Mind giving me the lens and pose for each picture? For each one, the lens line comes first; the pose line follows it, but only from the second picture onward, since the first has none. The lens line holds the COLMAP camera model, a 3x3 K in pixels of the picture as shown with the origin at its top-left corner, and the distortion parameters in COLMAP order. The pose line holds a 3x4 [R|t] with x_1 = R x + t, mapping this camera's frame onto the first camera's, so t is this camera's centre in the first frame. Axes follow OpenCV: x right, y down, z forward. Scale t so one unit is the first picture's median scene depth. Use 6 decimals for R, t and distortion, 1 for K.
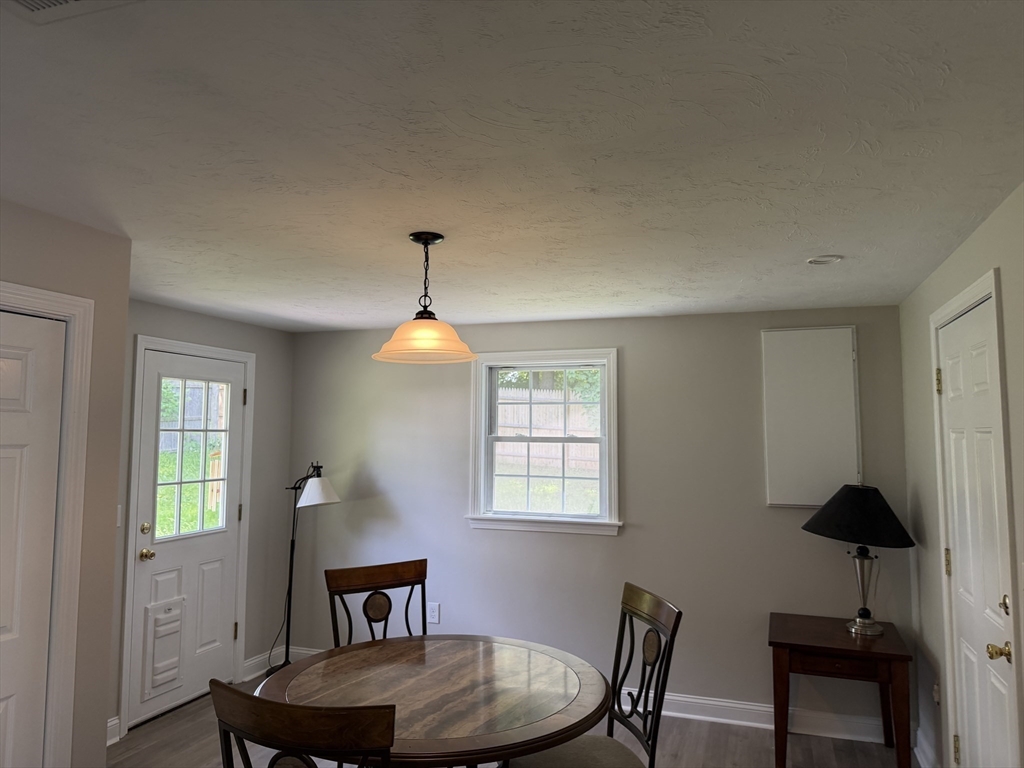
lens RADIAL K [[727.9, 0, 494.2], [0, 727.9, 383.5], [0, 0, 1]] dist [0.171620, -0.315631]
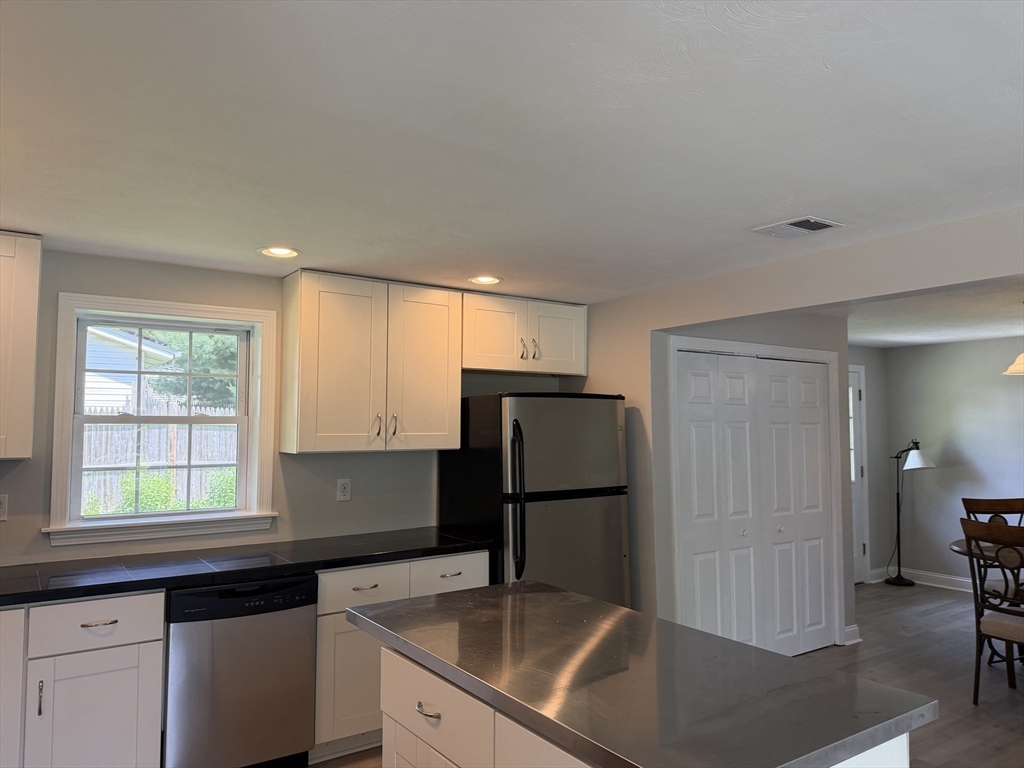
lens RADIAL K [[720.9, 0, 512.0], [0, 720.9, 384.0], [0, 0, 1]] dist [0.071587, -0.075411]
pose [[0.818542, -0.042768, -0.572853, -0.072796], [0.048644, 0.998803, -0.005062, -0.034430], [0.572384, -0.023723, 0.819643, -0.681265]]
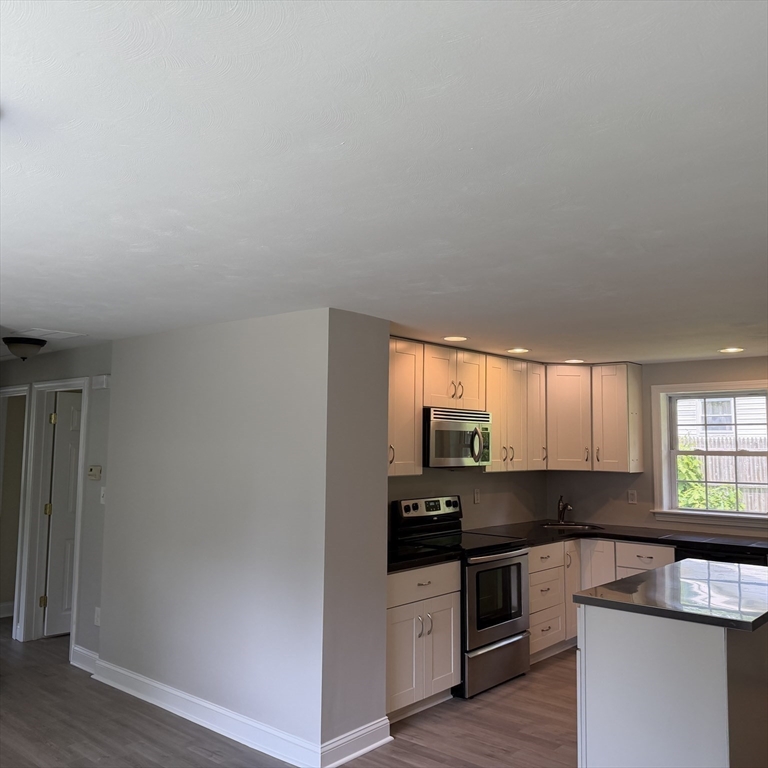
lens RADIAL K [[707.5, 0, 396.8], [0, 707.5, 381.8], [0, 0, 1]] dist [0.210863, -0.470359]
pose [[-0.349836, -0.094789, -0.932003, 0.615819], [0.060174, 0.990540, -0.123329, -0.018924], [0.934876, -0.099228, -0.340822, -0.310806]]
